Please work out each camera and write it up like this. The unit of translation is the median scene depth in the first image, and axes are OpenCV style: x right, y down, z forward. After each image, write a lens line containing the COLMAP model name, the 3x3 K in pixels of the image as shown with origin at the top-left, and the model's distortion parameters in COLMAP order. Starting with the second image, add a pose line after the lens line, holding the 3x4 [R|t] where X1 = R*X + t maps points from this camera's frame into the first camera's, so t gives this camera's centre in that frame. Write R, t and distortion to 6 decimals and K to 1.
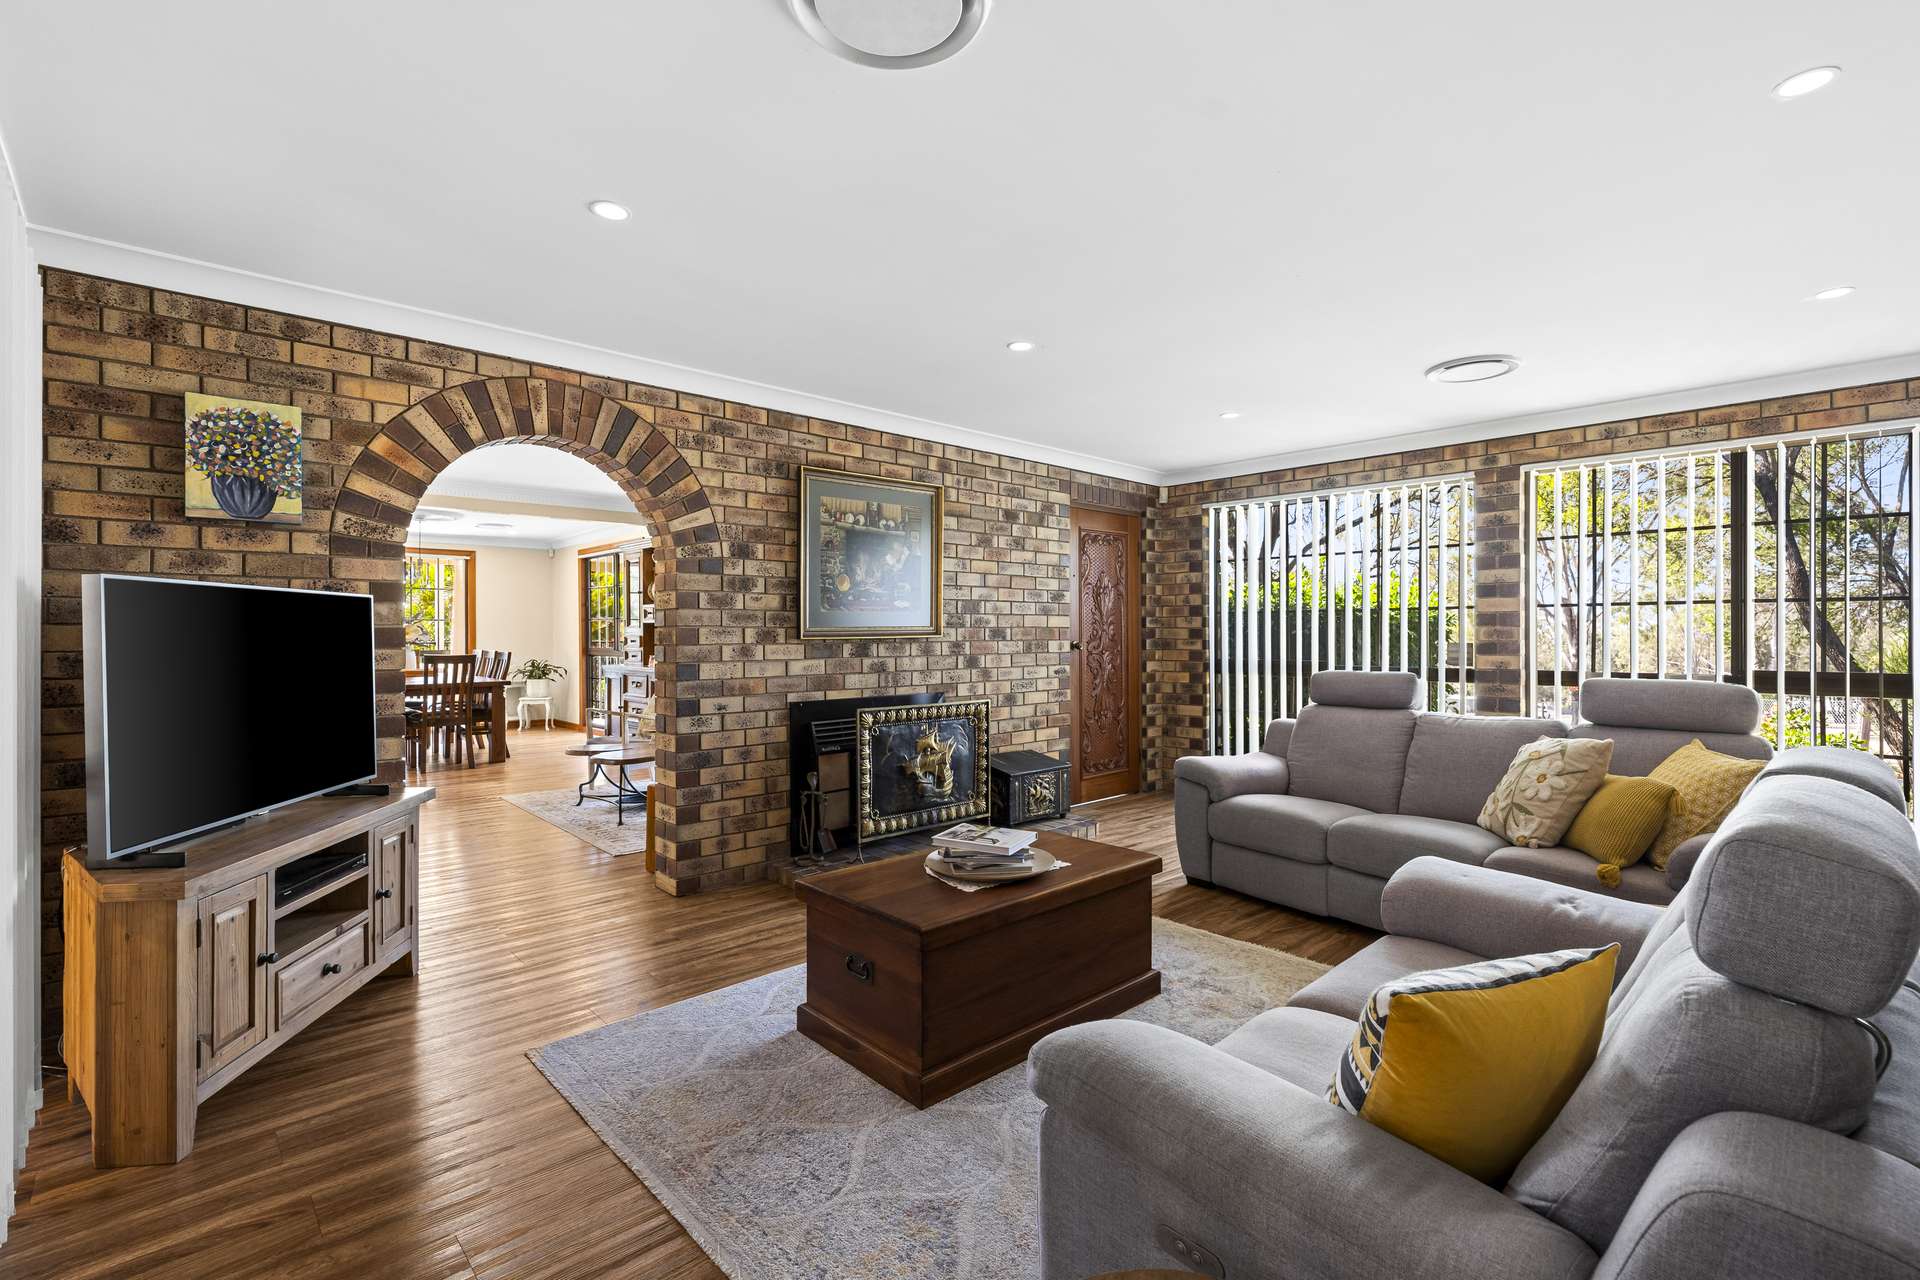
lens RADIAL K [[866.5, 0, 955.9], [0, 866.5, 639.0], [0, 0, 1]] dist [-0.002294, -0.000145]
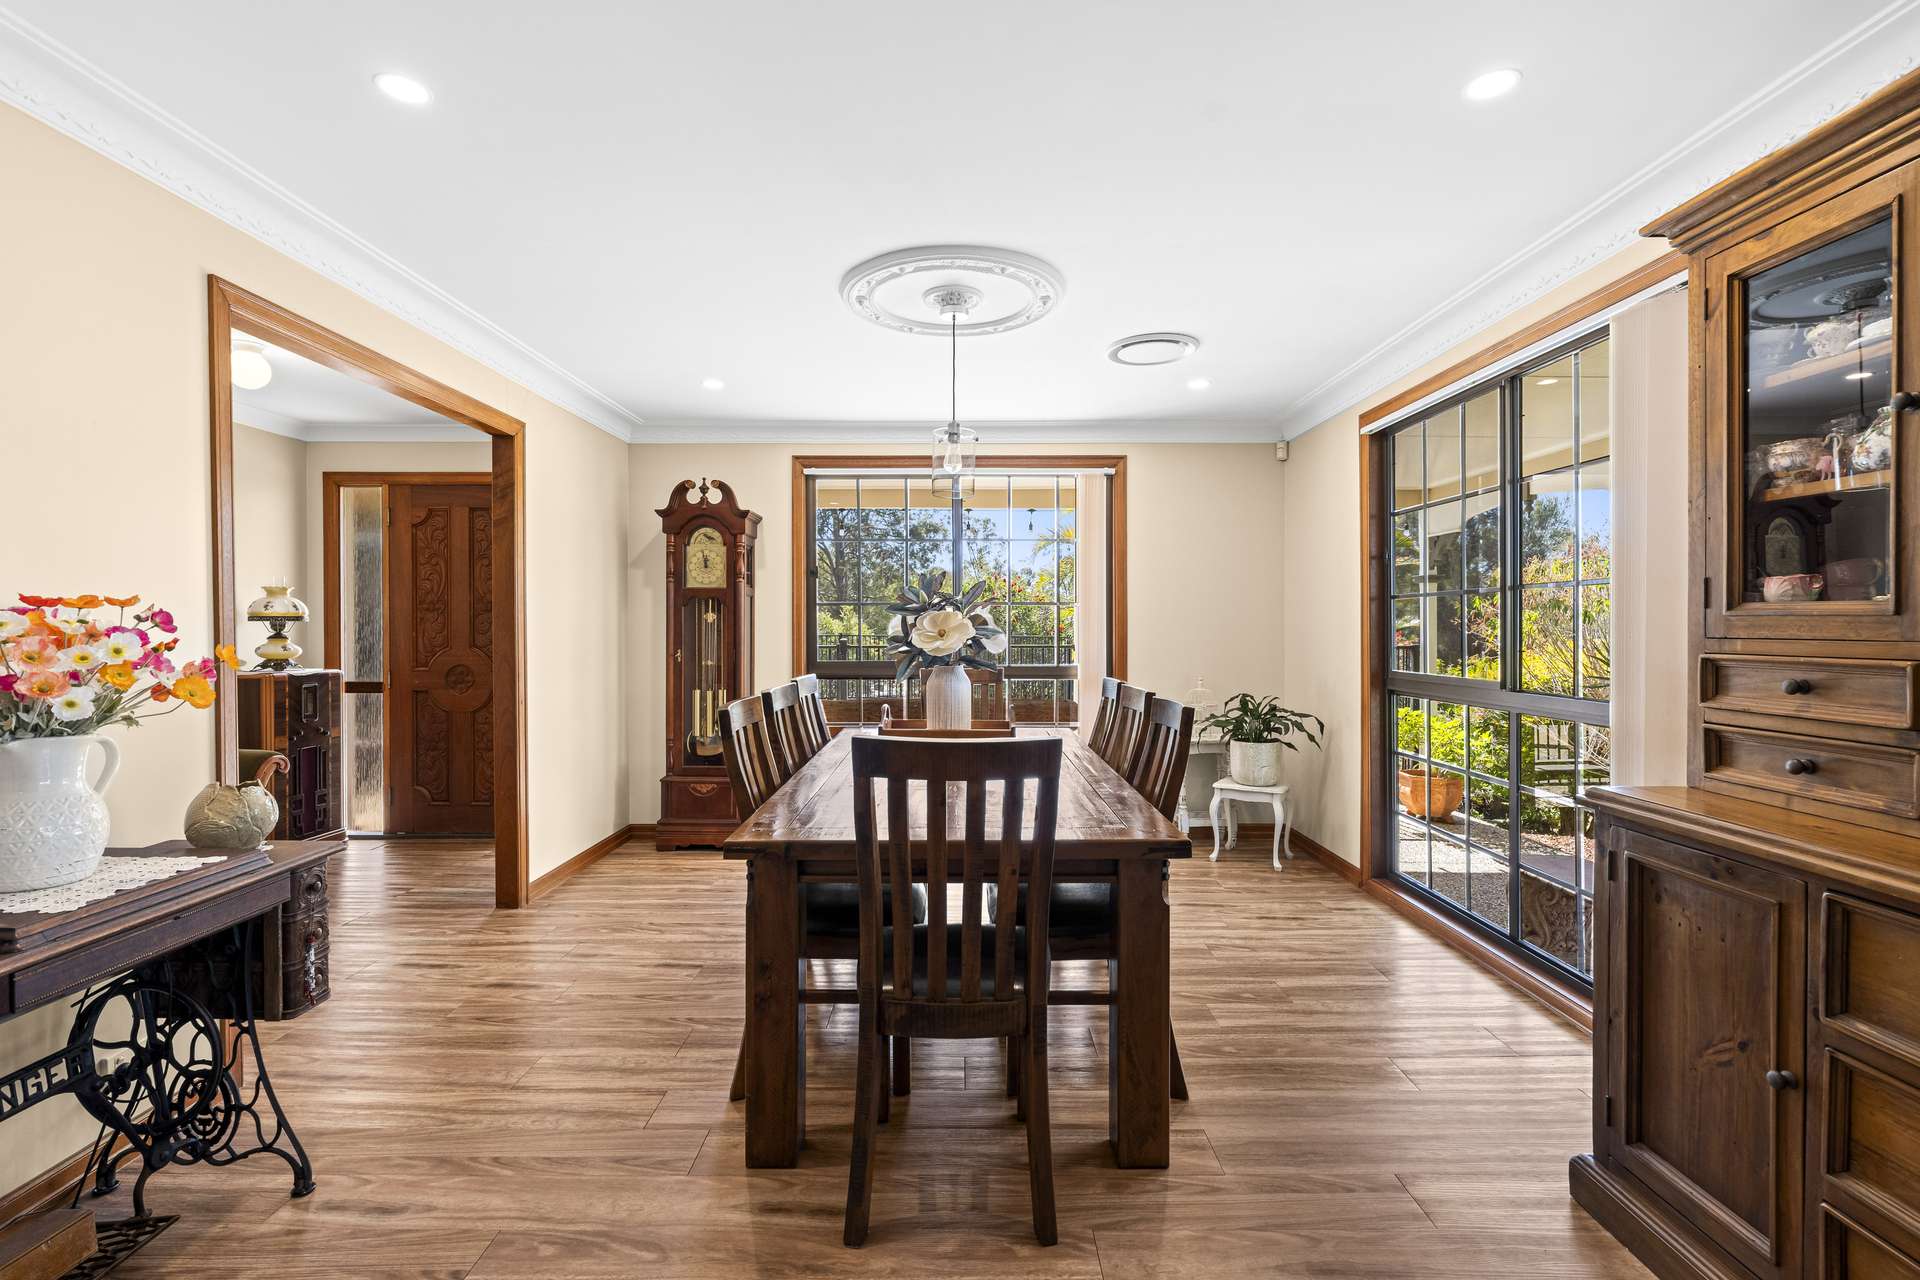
lens RADIAL K [[866.5, 0, 953.6], [0, 866.5, 636.0], [0, 0, 1]] dist [-0.002294, -0.000145]
pose [[0.733307, 0.002013, -0.679895, -0.307017], [-0.000823, 0.999998, 0.002074, -0.005048], [0.679897, -0.000962, 0.733307, 0.598274]]
